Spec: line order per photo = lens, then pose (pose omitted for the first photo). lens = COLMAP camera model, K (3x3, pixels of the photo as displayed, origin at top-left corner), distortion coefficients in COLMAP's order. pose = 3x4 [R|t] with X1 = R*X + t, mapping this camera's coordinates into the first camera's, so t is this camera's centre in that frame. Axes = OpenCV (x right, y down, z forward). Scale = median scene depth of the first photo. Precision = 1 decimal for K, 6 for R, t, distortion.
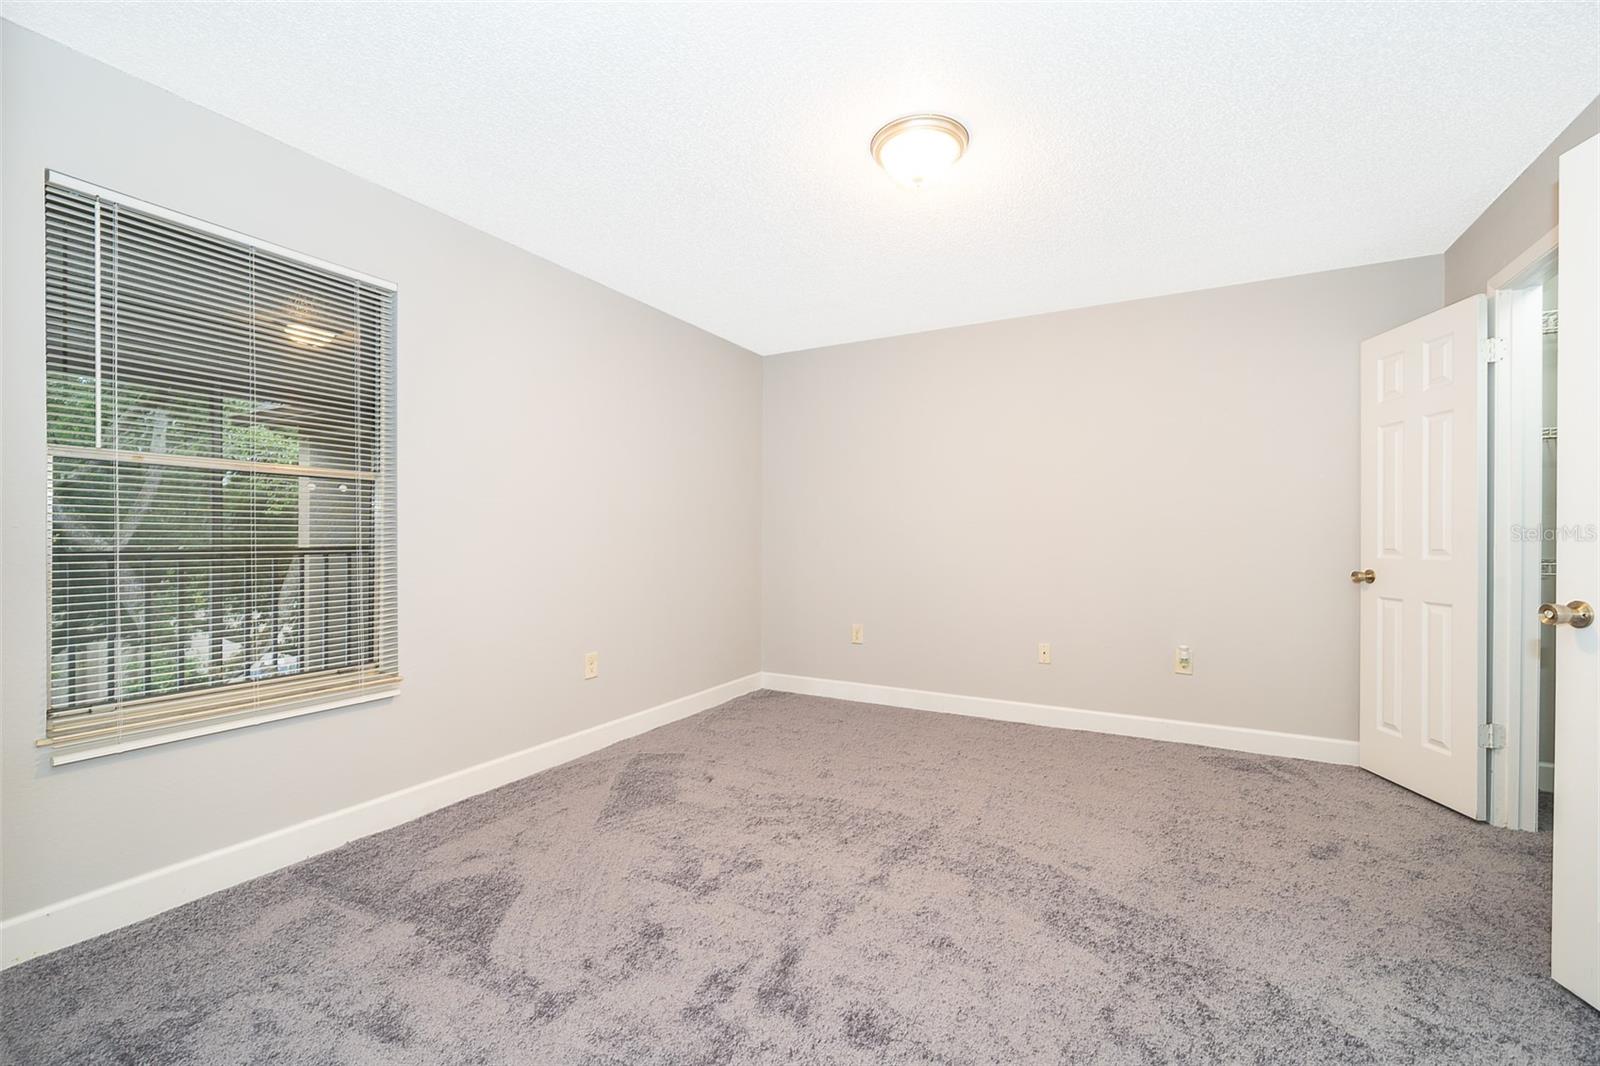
lens RADIAL K [[647.0, 0, 789.4], [0, 647.0, 538.1], [0, 0, 1]] dist [-0.005417, 0.000076]
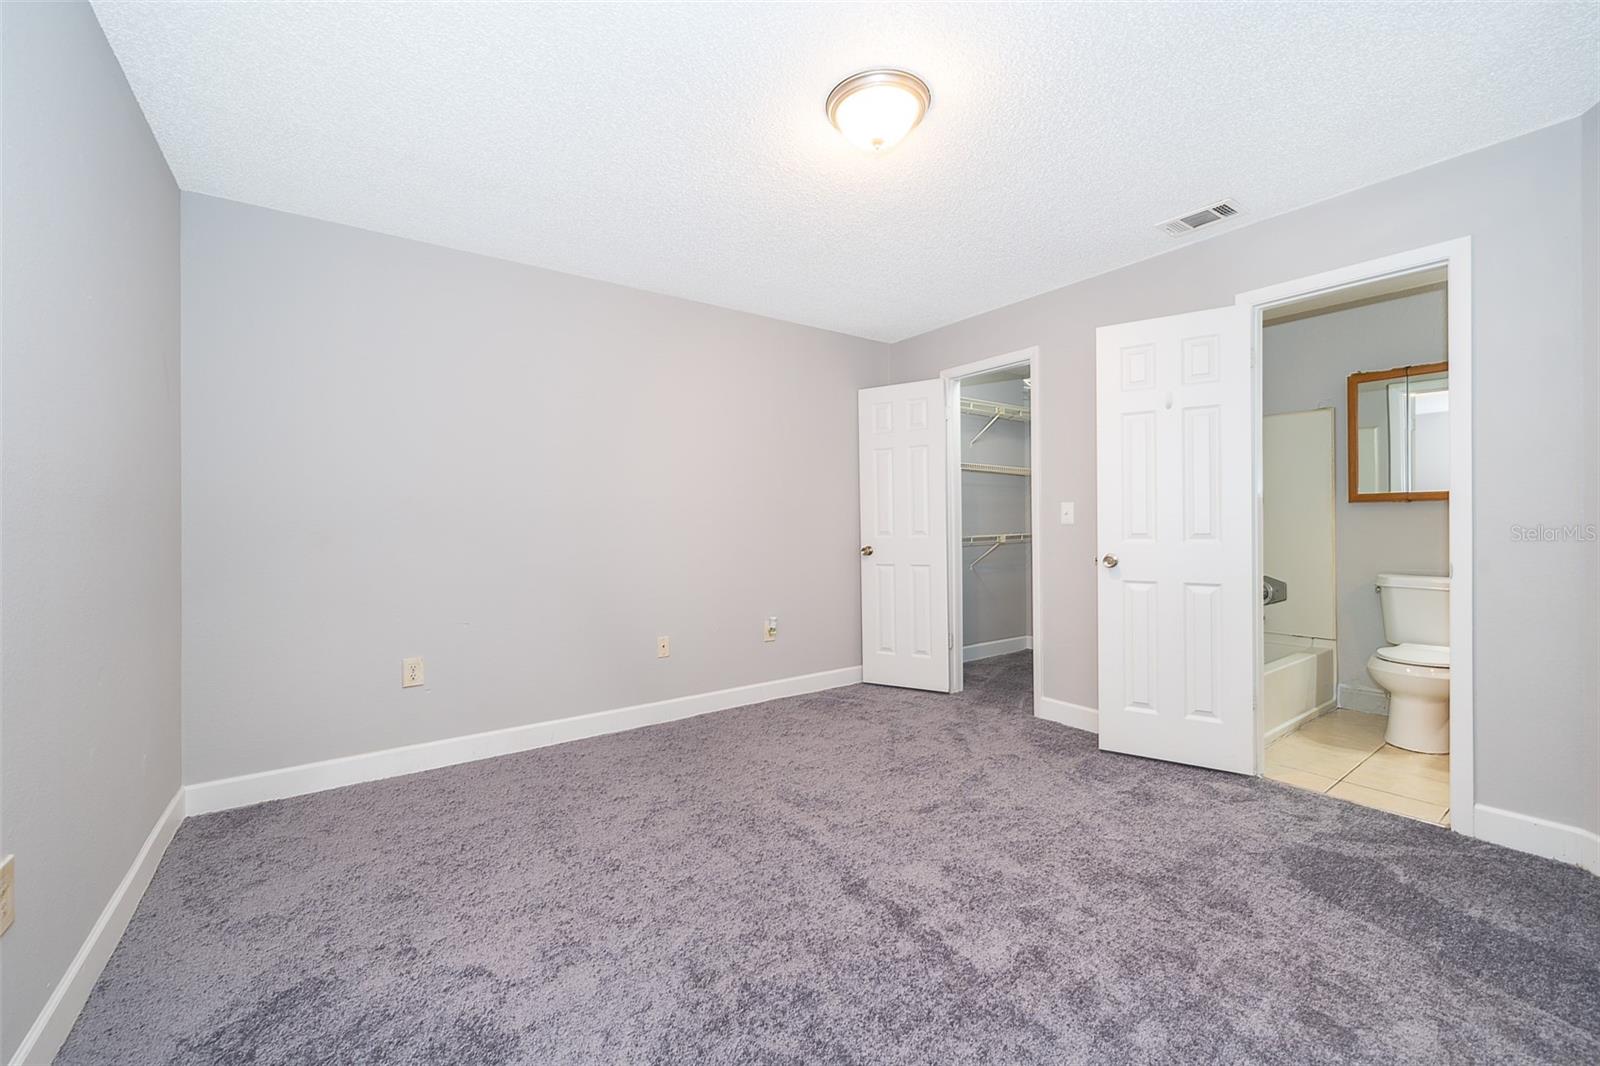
lens RADIAL K [[647.0, 0, 800.5], [0, 647.0, 526.2], [0, 0, 1]] dist [-0.005417, 0.000076]
pose [[0.418219, -0.004256, 0.908336, -0.491368], [0.012209, 0.999925, -0.000937, 0.002738], [-0.908264, 0.011482, 0.418240, 0.513924]]
